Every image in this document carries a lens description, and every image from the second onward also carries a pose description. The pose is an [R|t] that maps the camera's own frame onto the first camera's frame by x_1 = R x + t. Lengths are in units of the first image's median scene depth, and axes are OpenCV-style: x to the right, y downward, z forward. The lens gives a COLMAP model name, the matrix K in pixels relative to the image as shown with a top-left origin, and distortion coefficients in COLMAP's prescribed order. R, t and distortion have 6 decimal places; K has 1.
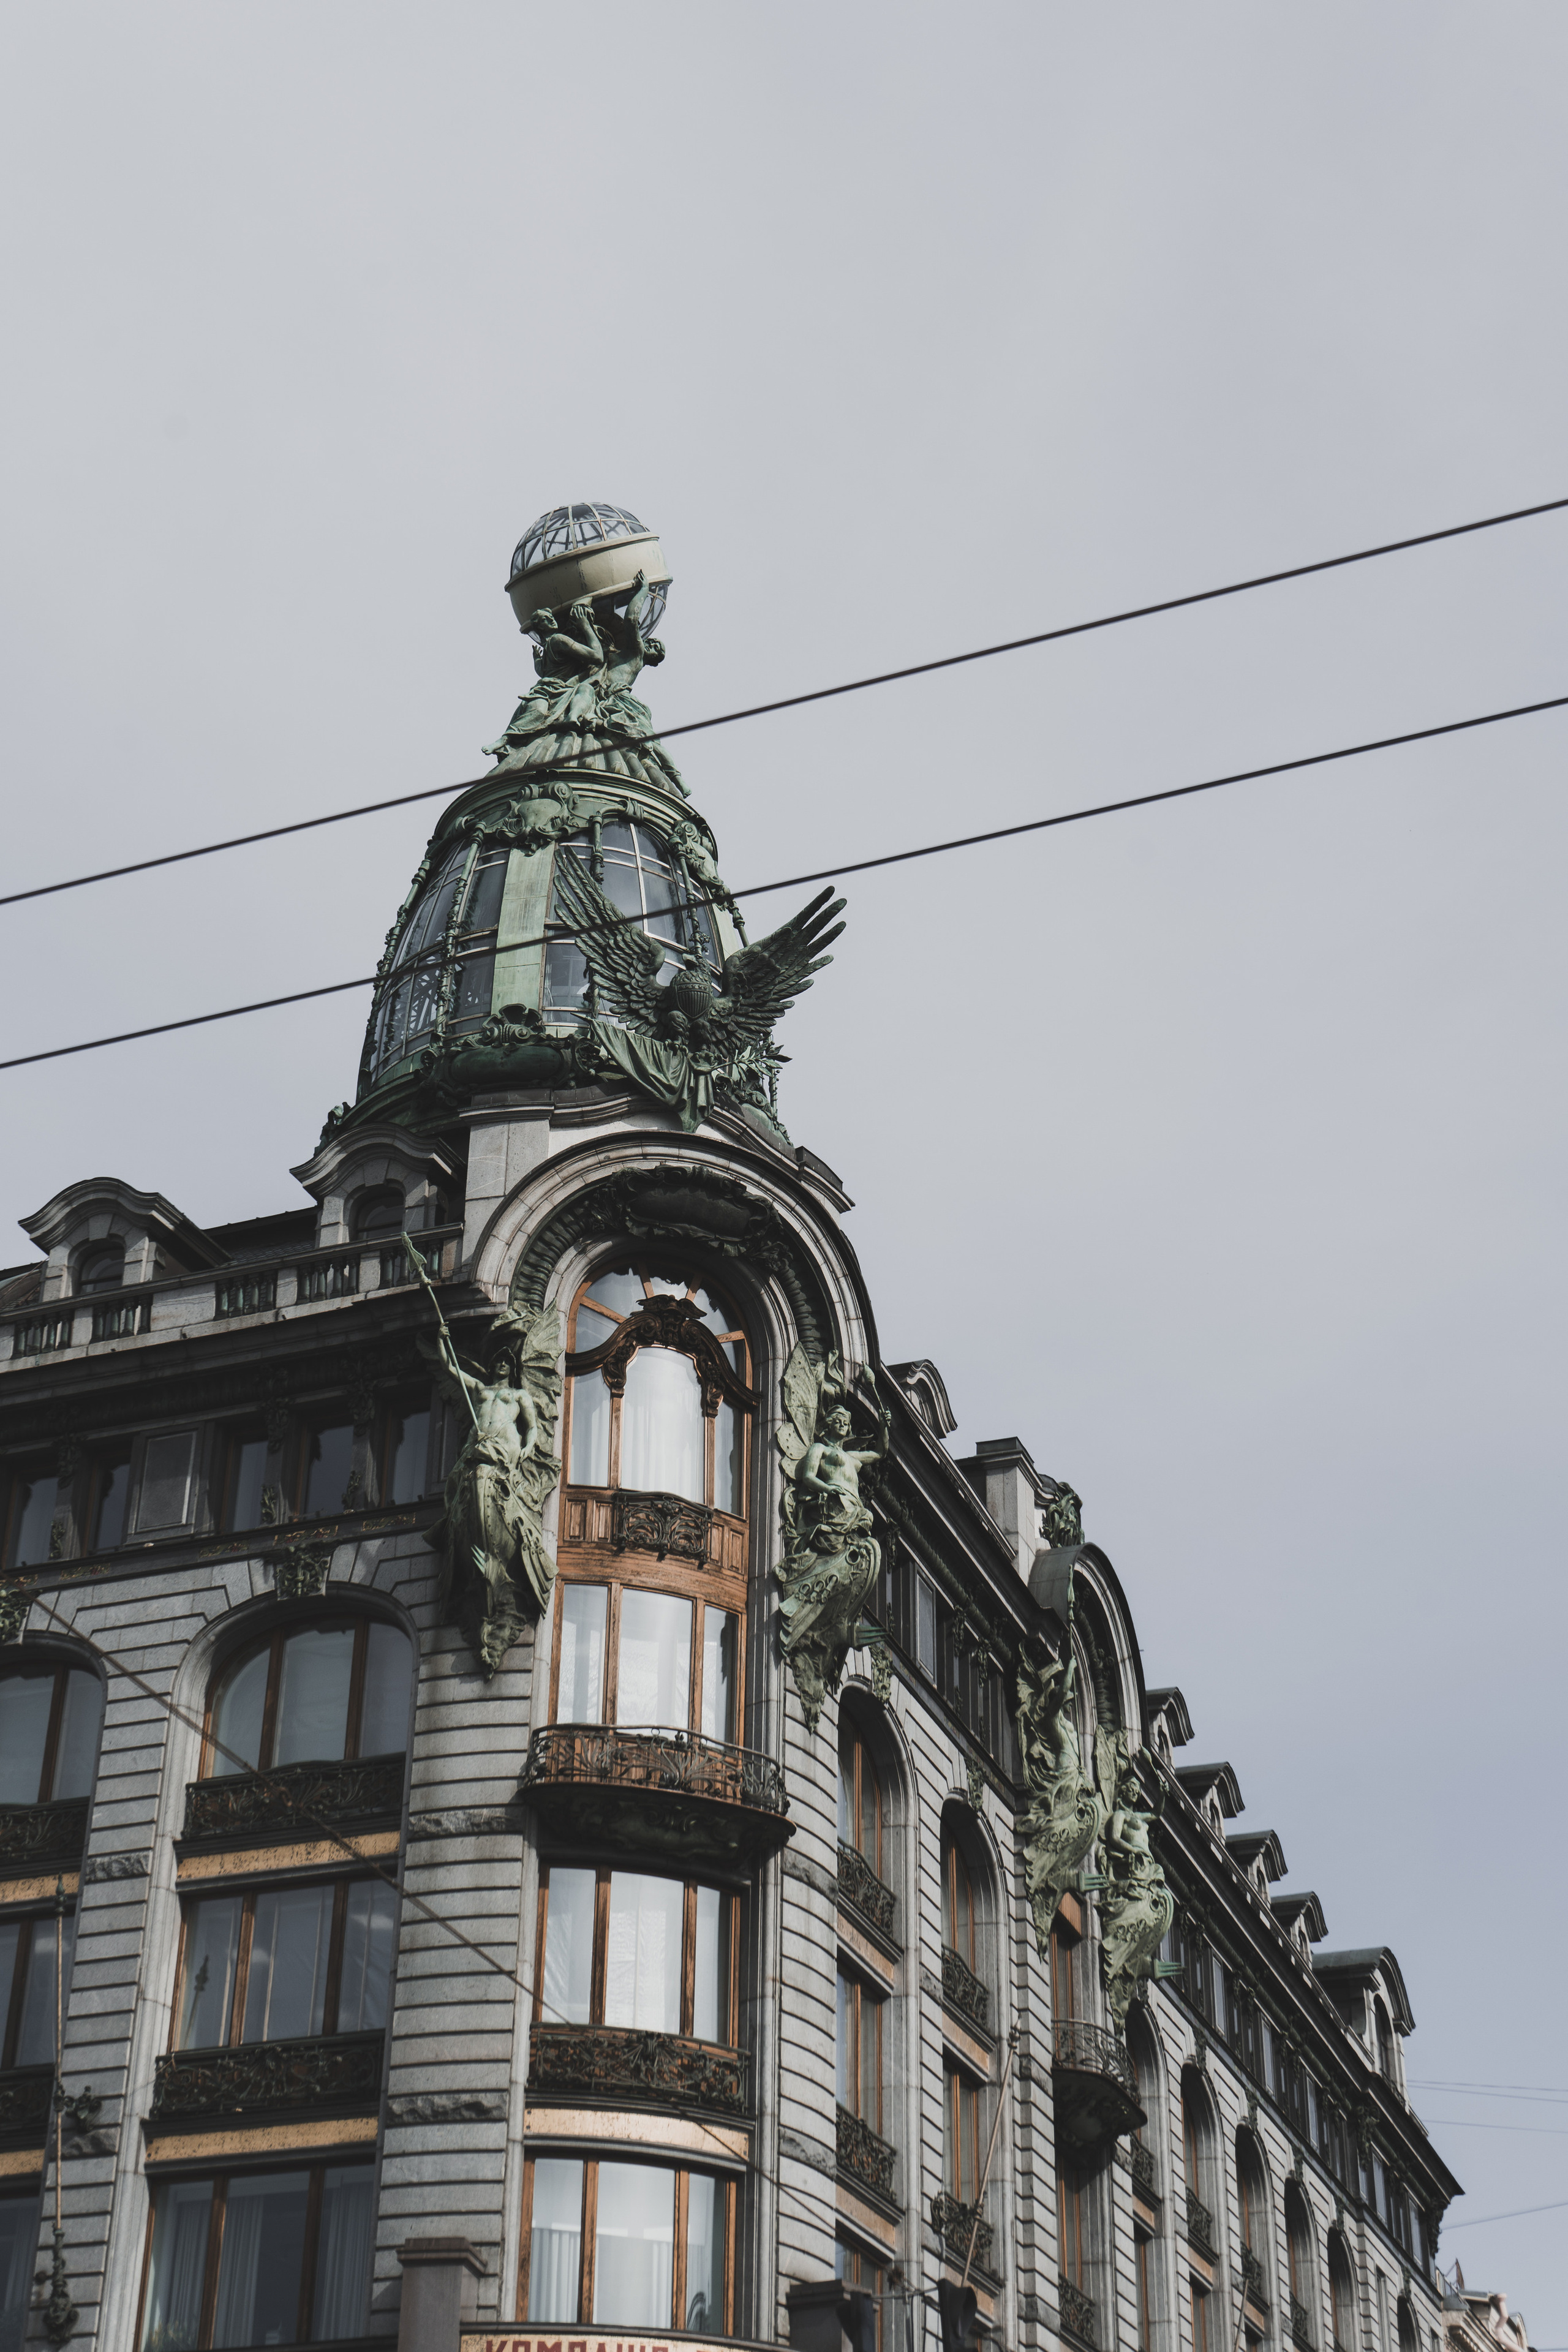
lens RADIAL K [[3316.0, 0, 789.3], [0, 3316.0, 1176.3], [0, 0, 1]] dist [0.024695, 0.000000]
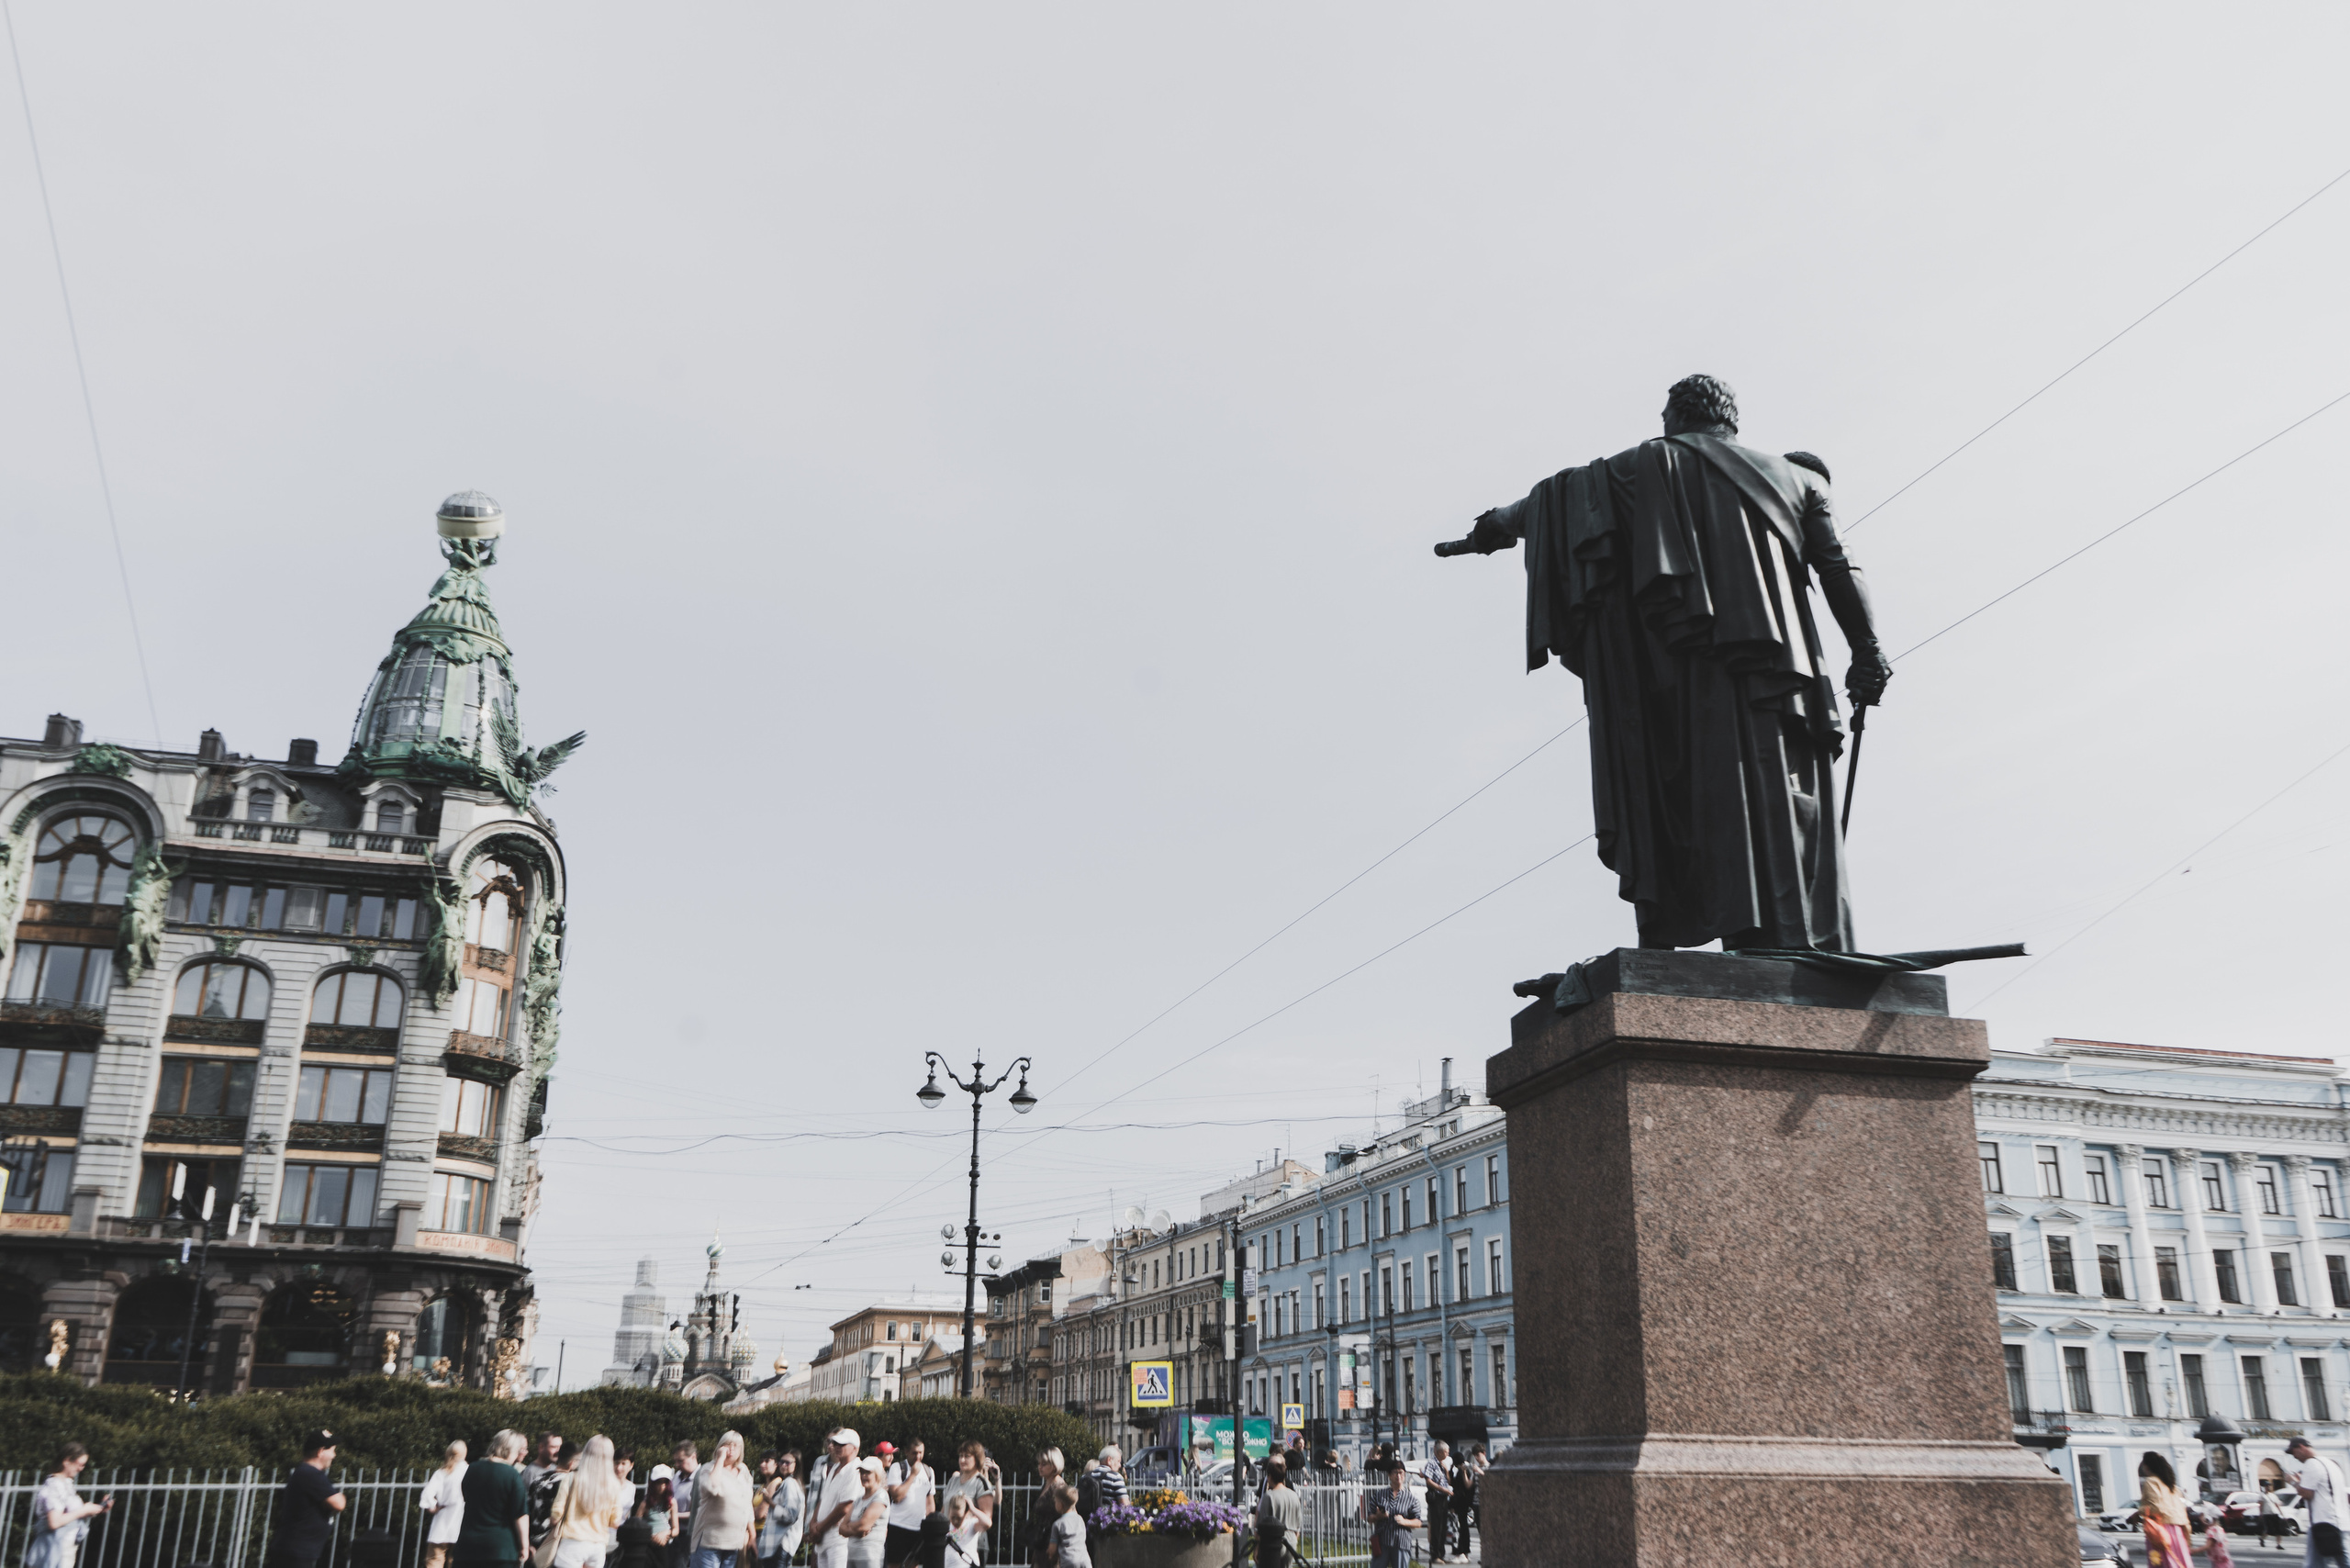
lens RADIAL K [[1937.7, 0, 1166.1], [0, 1937.7, 798.2], [0, 0, 1]] dist [-0.012112, 0.003796]
pose [[0.817398, 0.203442, 0.538954, -0.496373], [-0.291633, 0.952959, 0.082584, -0.339036], [-0.496800, -0.224681, 0.838277, -0.672716]]
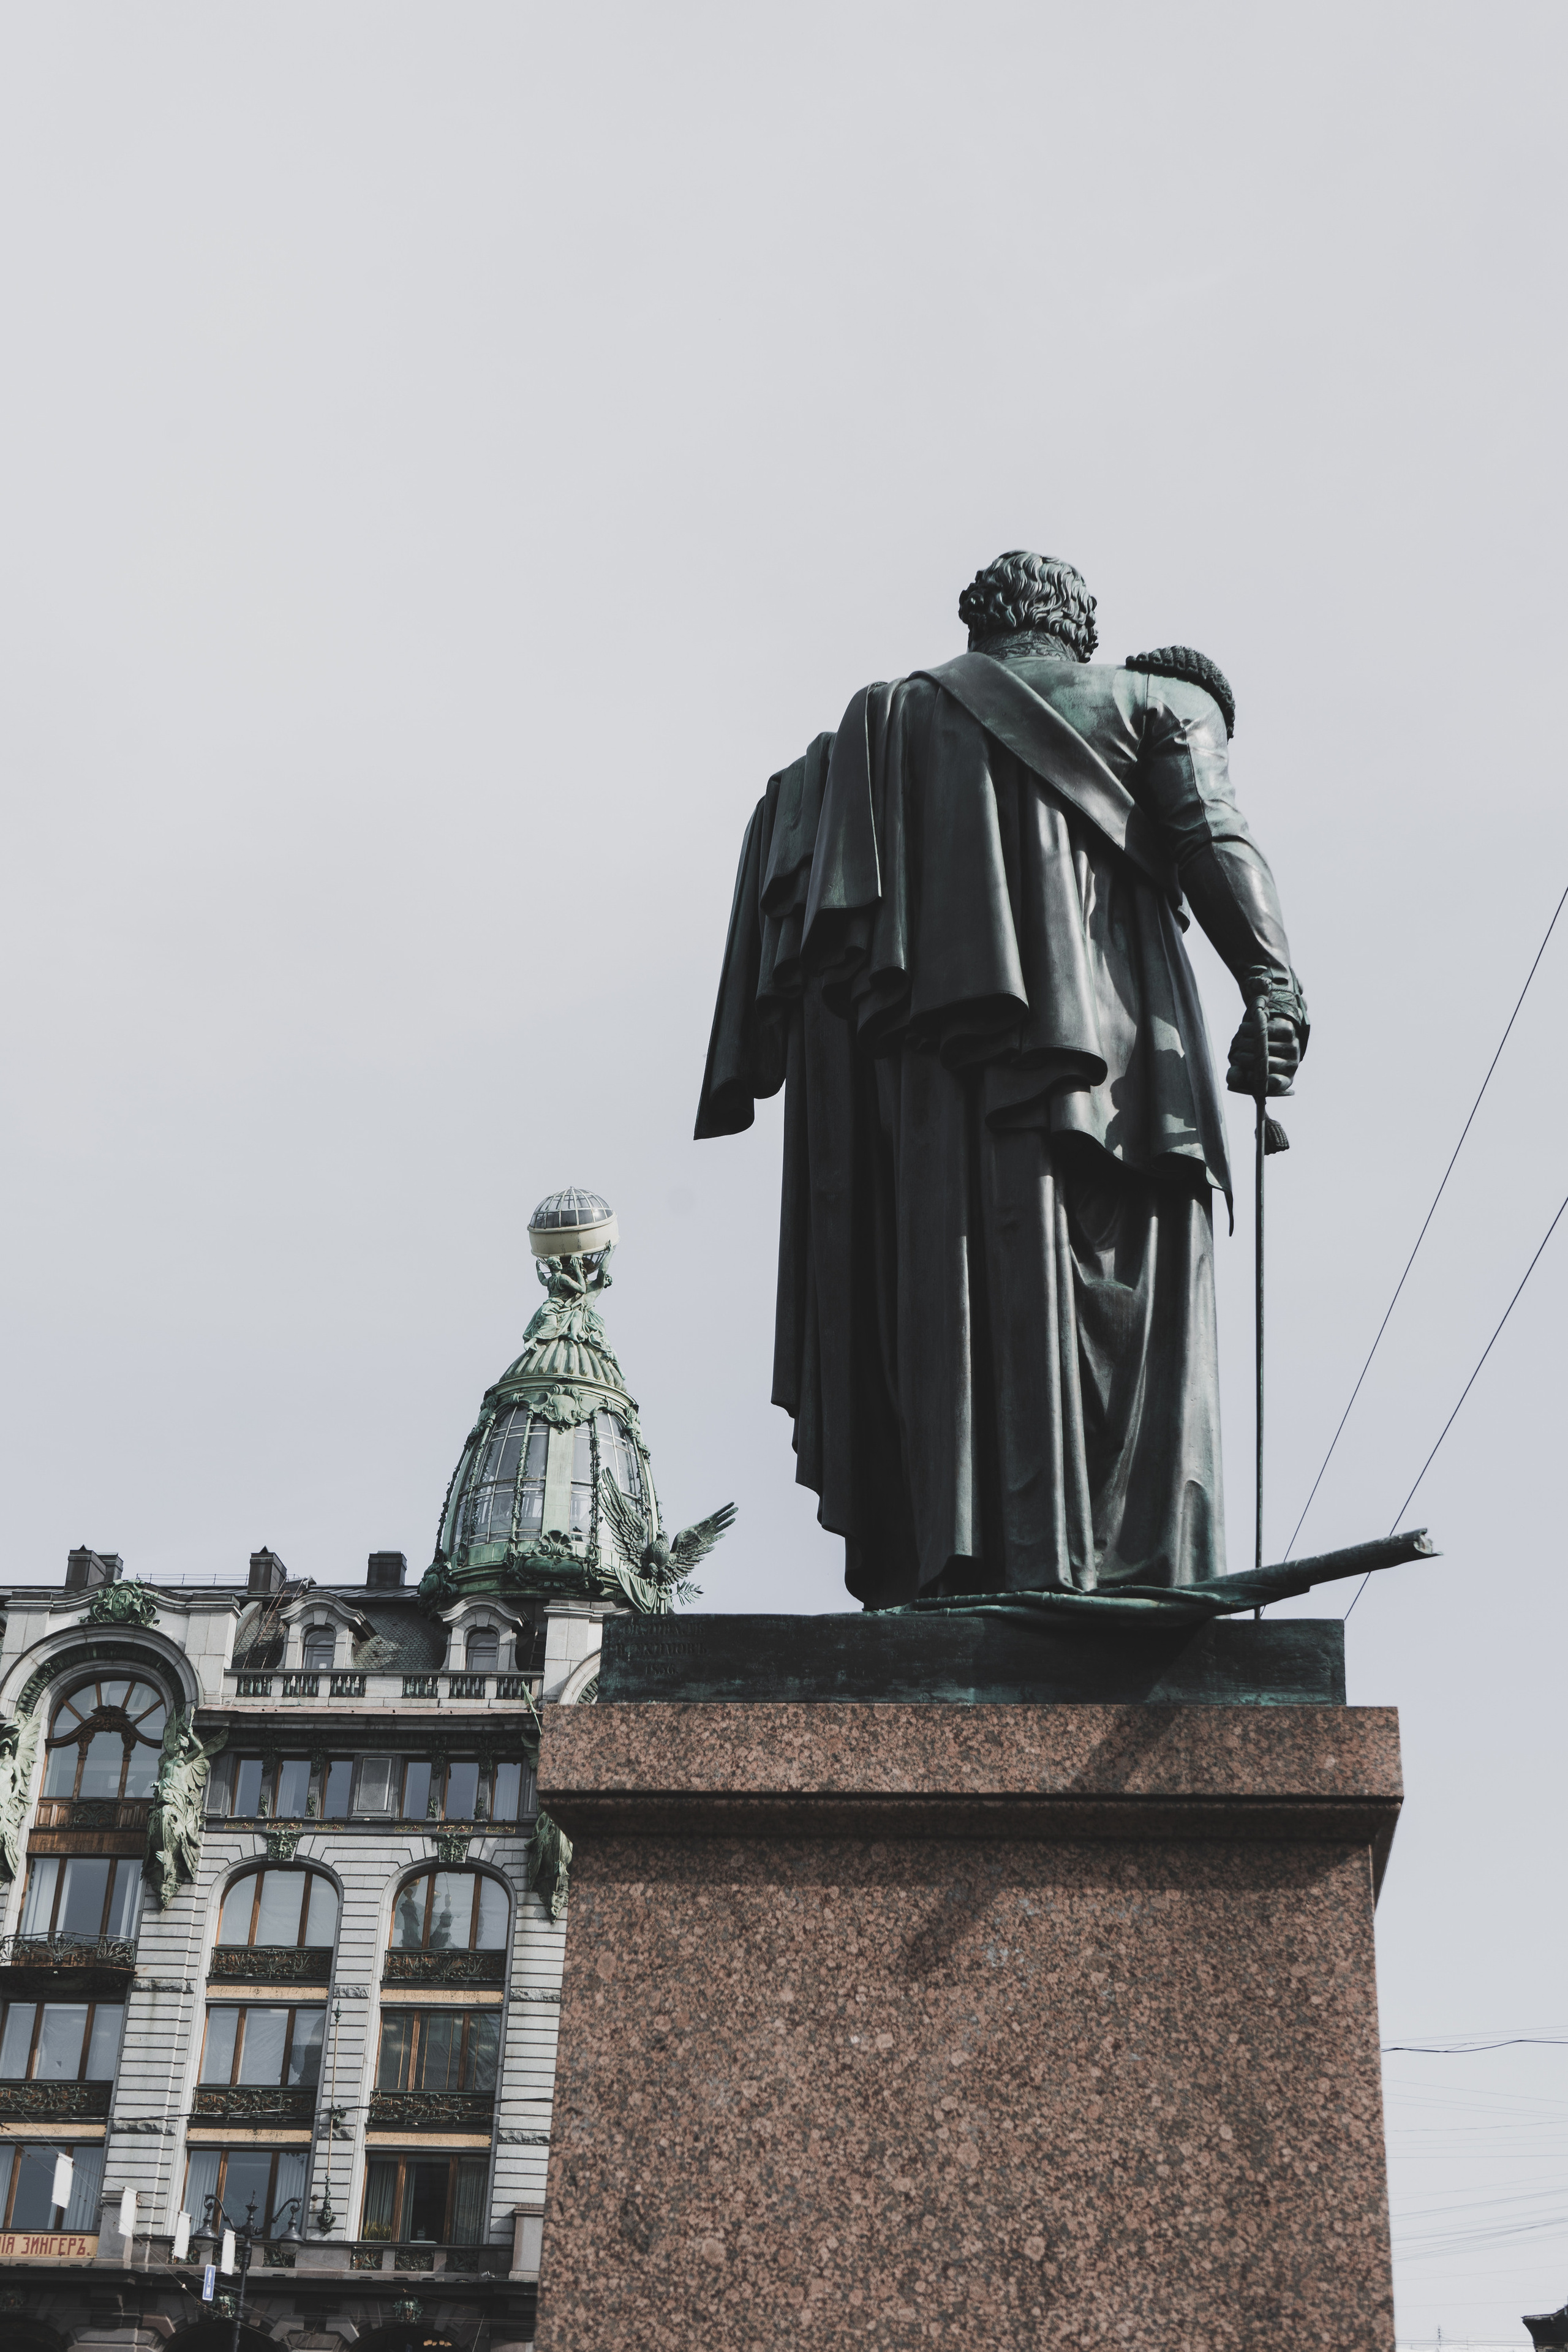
lens RADIAL K [[2814.2, 0, 788.4], [0, 2814.2, 1178.1], [0, 0, 1]] dist [0.008377, 0.000000]
pose [[0.962888, 0.154743, 0.221136, -0.388318], [-0.163365, 0.986339, 0.021133, -0.347627], [-0.214845, -0.056474, 0.975014, -0.676078]]
